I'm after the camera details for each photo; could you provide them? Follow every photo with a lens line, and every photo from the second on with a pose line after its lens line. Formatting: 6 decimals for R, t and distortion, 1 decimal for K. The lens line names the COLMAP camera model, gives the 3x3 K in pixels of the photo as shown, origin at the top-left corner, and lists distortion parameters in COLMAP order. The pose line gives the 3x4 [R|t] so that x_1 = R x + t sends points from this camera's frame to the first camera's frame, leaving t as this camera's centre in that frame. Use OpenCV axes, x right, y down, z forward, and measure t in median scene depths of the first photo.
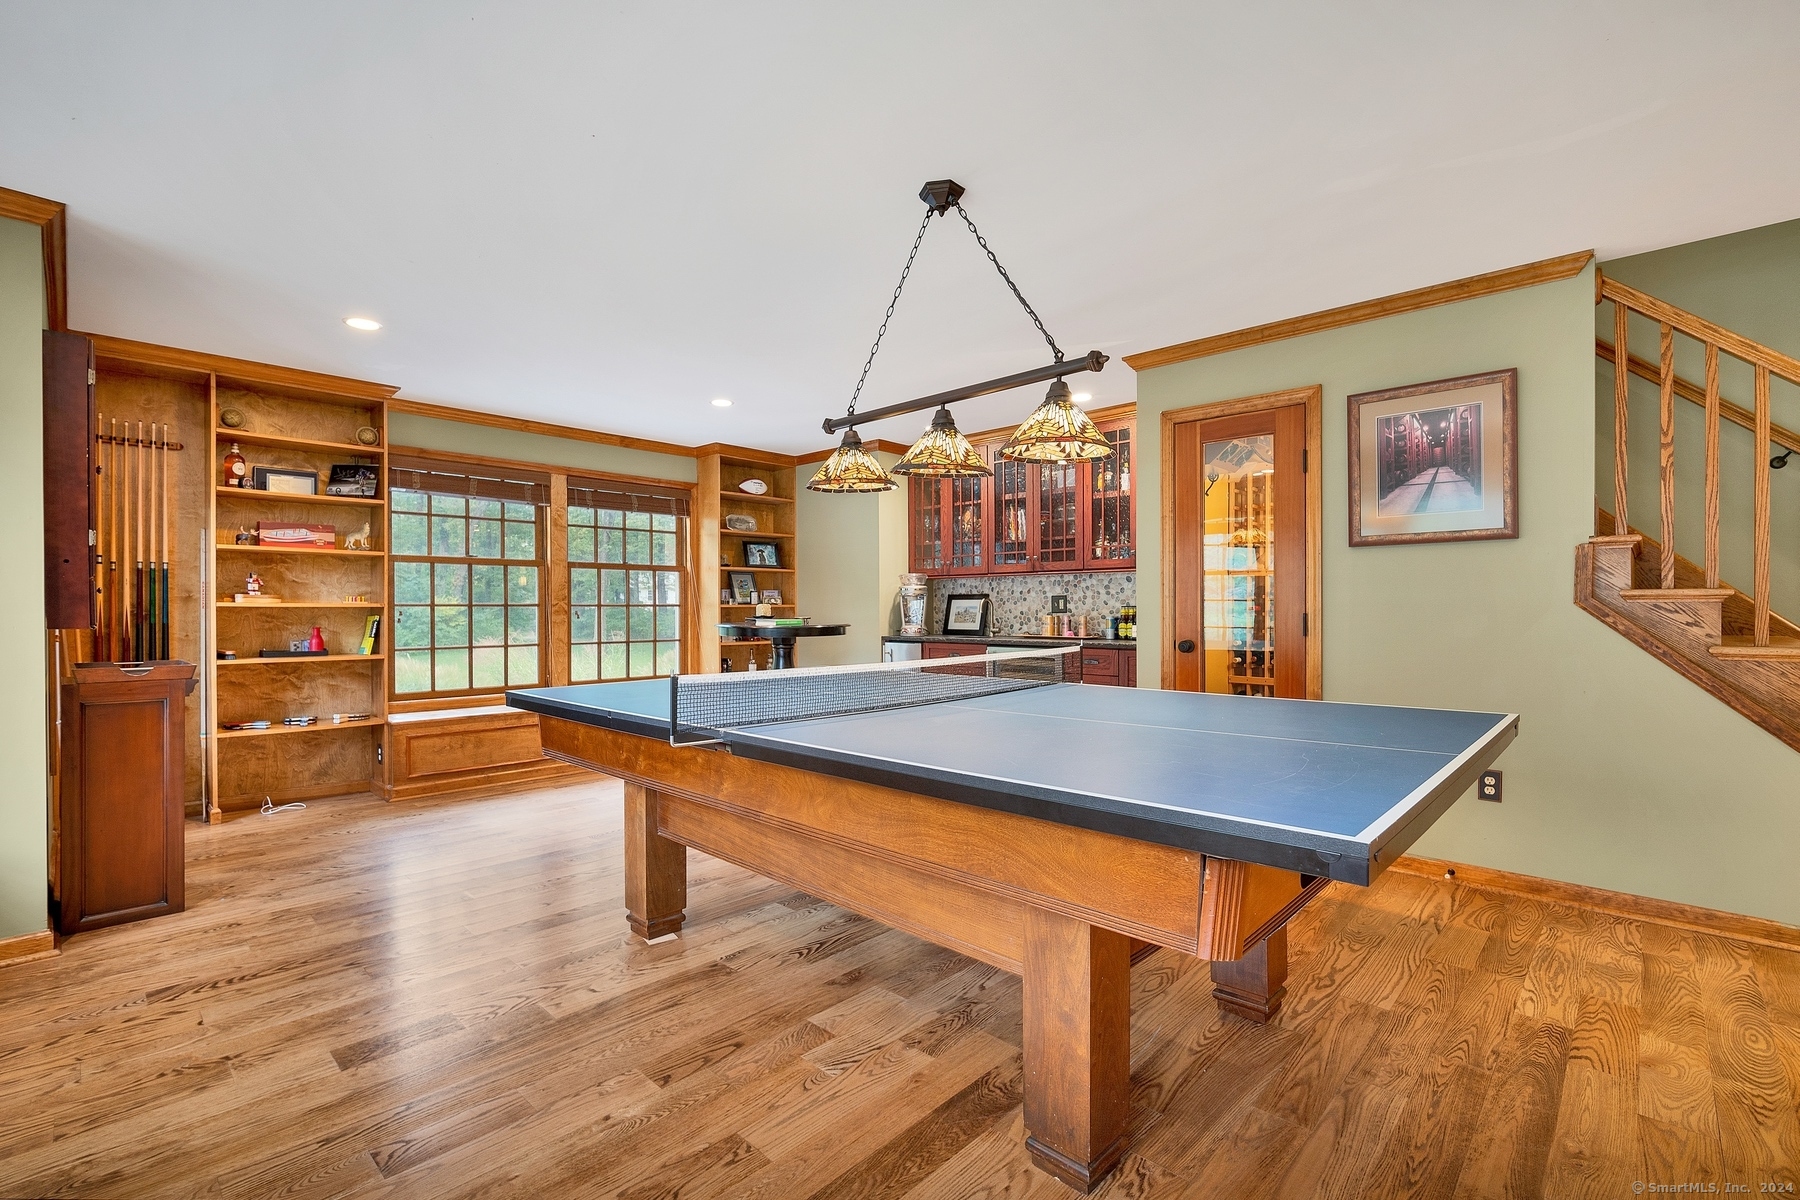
lens RADIAL K [[788.2, 0, 897.0], [0, 788.2, 605.0], [0, 0, 1]] dist [0.000086, 0.000816]
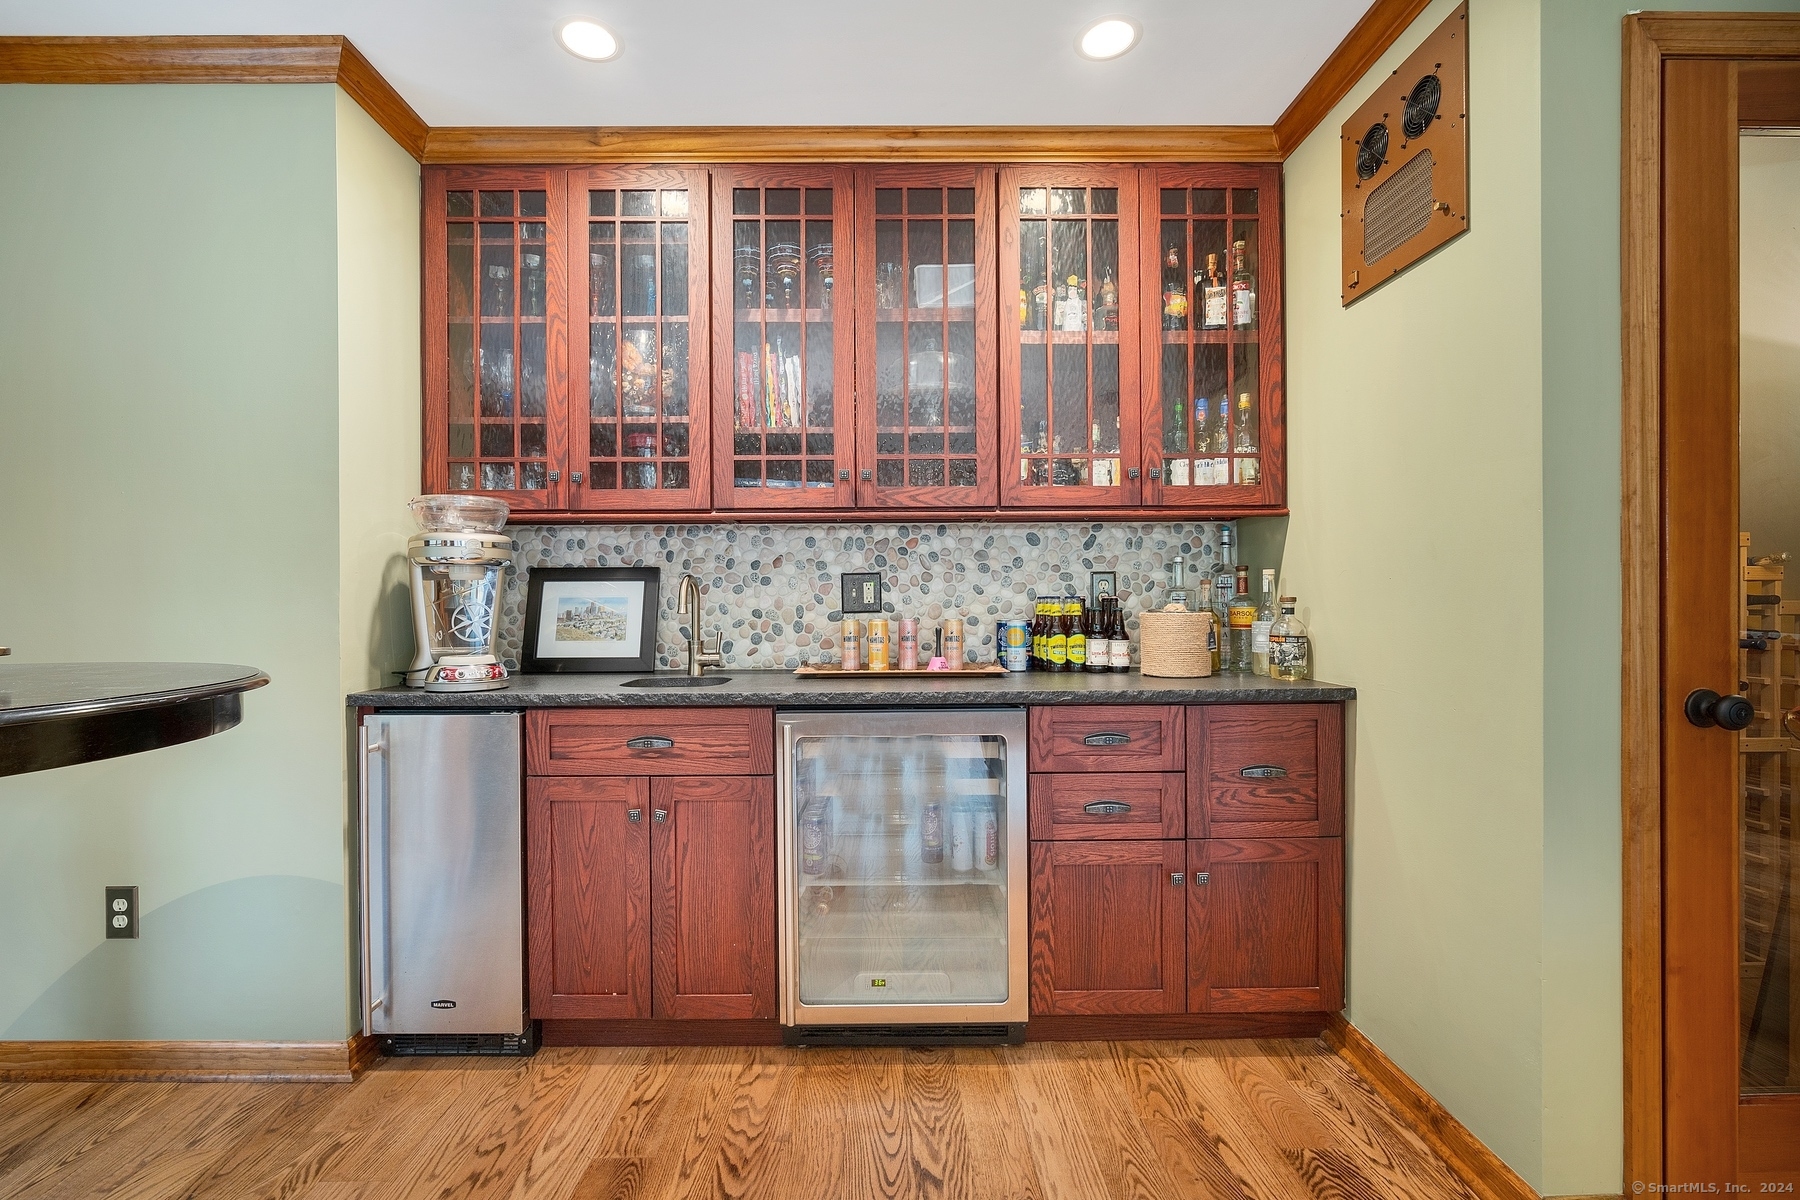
lens RADIAL K [[788.2, 0, 907.9], [0, 788.2, 597.4], [0, 0, 1]] dist [0.000086, 0.000816]
pose [[0.719629, 0.002550, 0.694354, -0.078160], [-0.000064, 0.999993, -0.003606, 0.003193], [-0.694359, 0.002550, 0.719625, 0.665969]]
